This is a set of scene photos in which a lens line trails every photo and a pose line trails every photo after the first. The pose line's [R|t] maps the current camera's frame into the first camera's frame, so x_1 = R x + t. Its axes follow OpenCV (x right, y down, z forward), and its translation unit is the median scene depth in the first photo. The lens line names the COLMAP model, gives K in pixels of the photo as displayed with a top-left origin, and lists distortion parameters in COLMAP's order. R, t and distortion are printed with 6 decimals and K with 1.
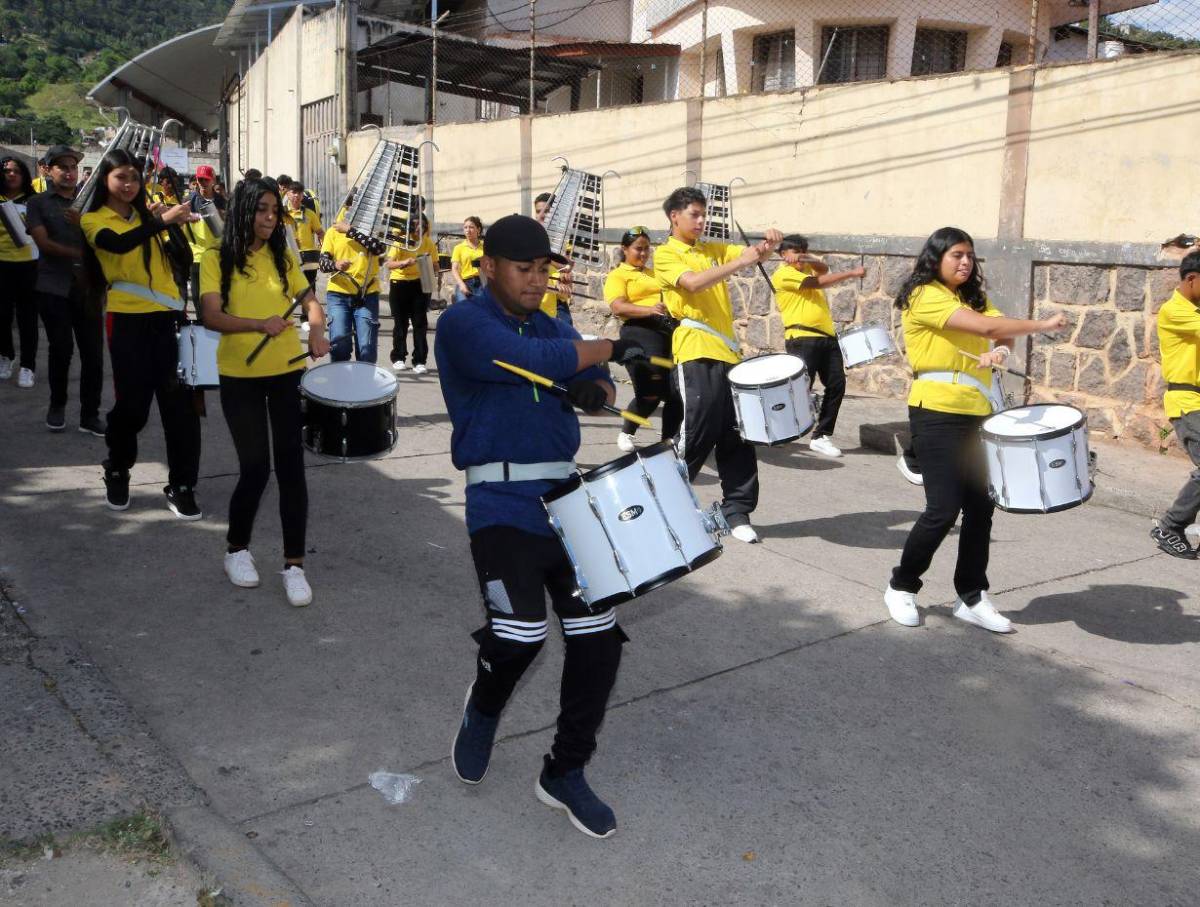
lens RADIAL K [[1160.6, 0, 600.0], [0, 1160.6, 453.5], [0, 0, 1]] dist [-0.024750, -0.002773]
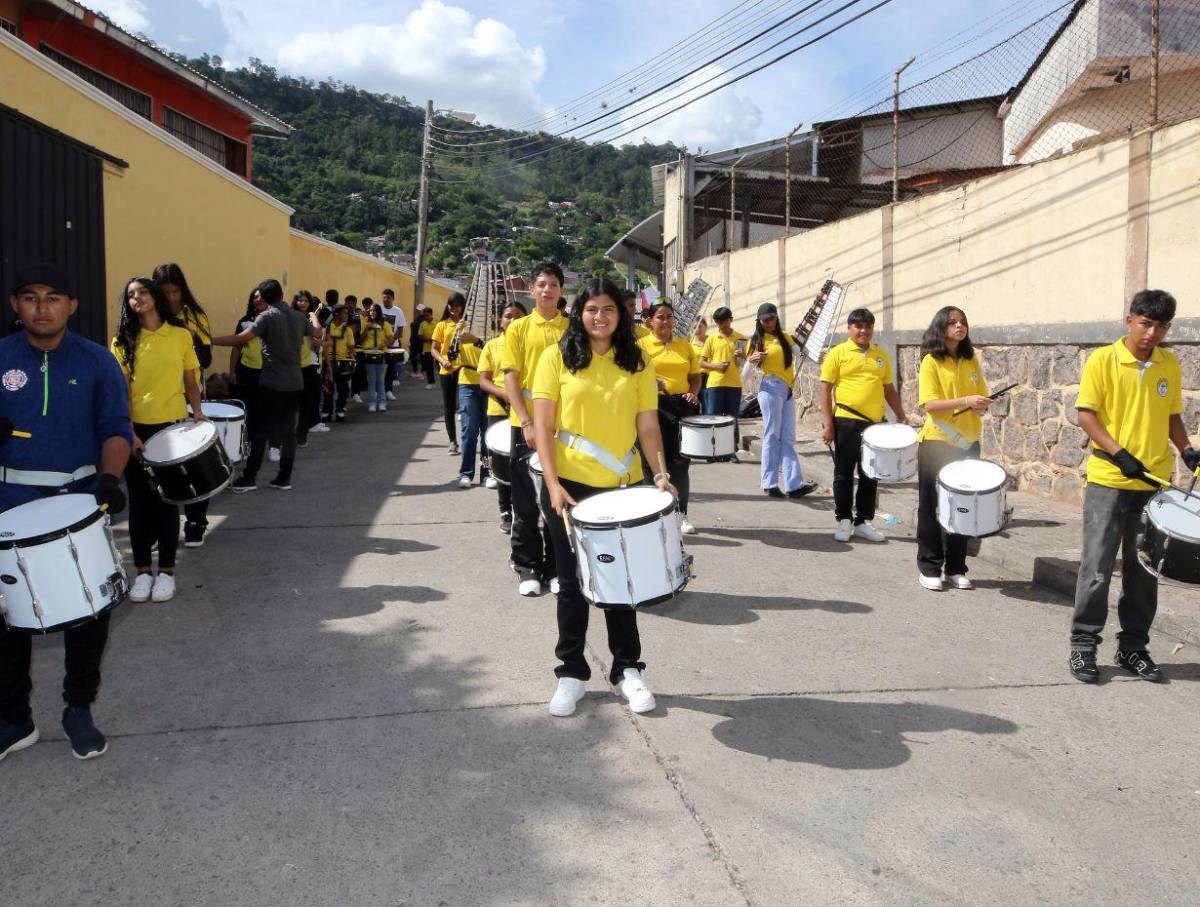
lens RADIAL K [[991.9, 0, 517.9], [0, 991.9, 448.2], [0, 0, 1]] dist [-0.033139, -0.001612]
pose [[0.881146, 0.012227, -0.472687, 0.259053], [-0.057465, 0.995025, -0.081383, 0.001918], [0.469340, 0.098873, 0.877465, 0.108782]]
